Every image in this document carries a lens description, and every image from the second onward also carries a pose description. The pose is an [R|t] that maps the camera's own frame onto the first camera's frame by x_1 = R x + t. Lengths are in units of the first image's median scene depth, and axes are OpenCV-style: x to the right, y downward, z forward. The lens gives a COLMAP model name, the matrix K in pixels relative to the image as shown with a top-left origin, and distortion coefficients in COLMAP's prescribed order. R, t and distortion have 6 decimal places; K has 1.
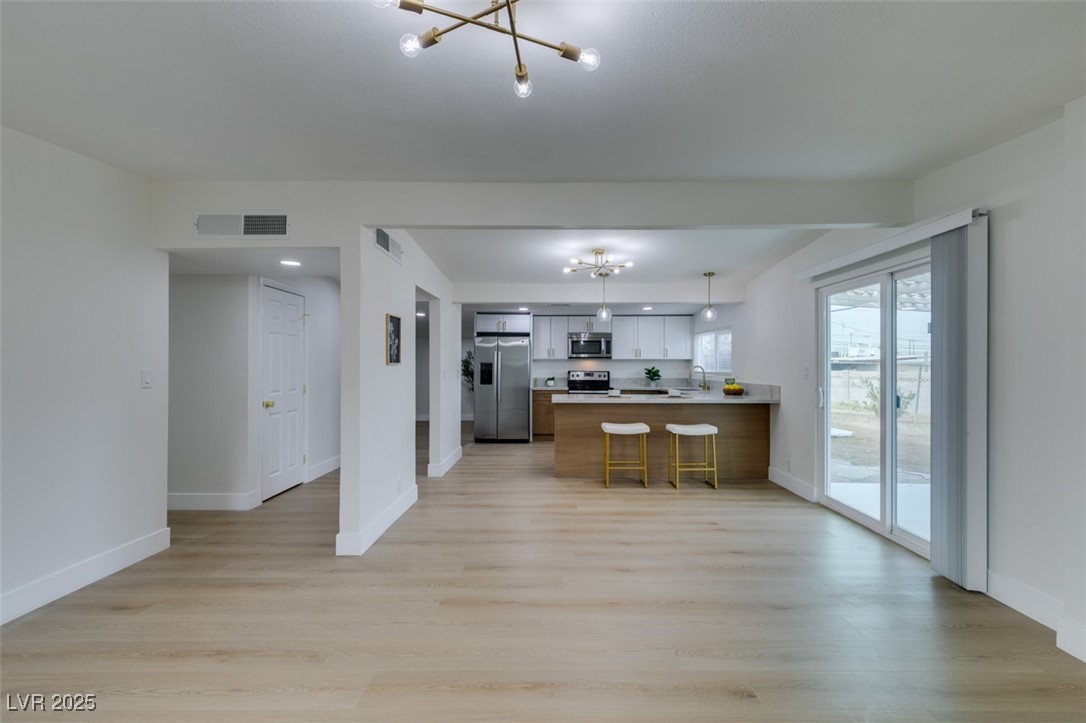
lens RADIAL K [[486.9, 0, 548.1], [0, 486.9, 368.9], [0, 0, 1]] dist [0.001797, -0.000993]
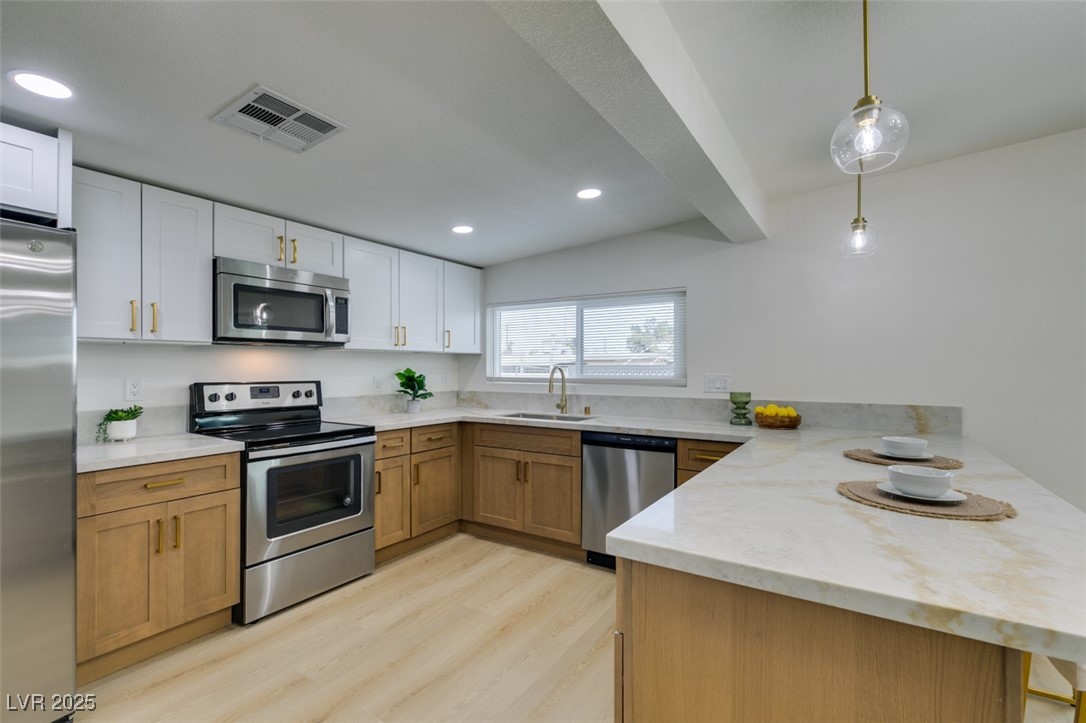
lens RADIAL K [[486.9, 0, 541.6], [0, 486.9, 365.6], [0, 0, 1]] dist [0.001797, -0.000993]
pose [[0.536109, 0.001546, 0.844147, -0.158524], [0.004977, 0.999975, -0.004992, -0.006556], [-0.844134, 0.006878, 0.536088, 1.034131]]
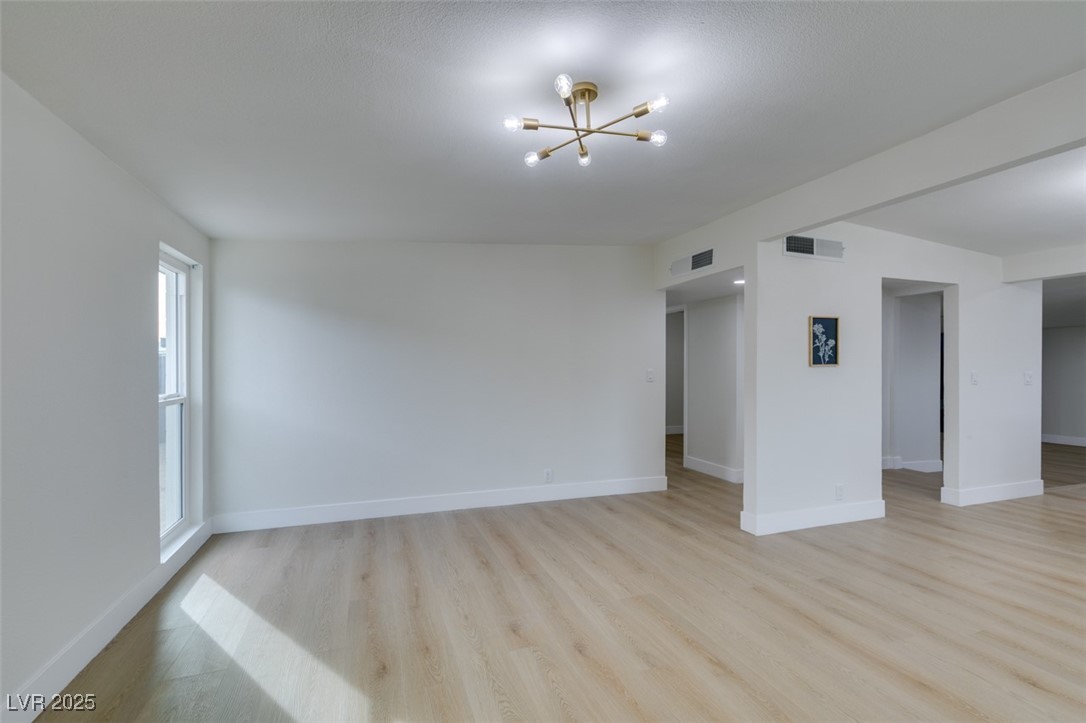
lens RADIAL K [[486.9, 0, 540.2], [0, 486.9, 366.4], [0, 0, 1]] dist [0.001797, -0.000993]
pose [[0.342063, -0.000110, -0.939677, 0.298100], [-0.006682, 0.999974, -0.002549, -0.001162], [0.939653, 0.007151, 0.342053, 0.085943]]
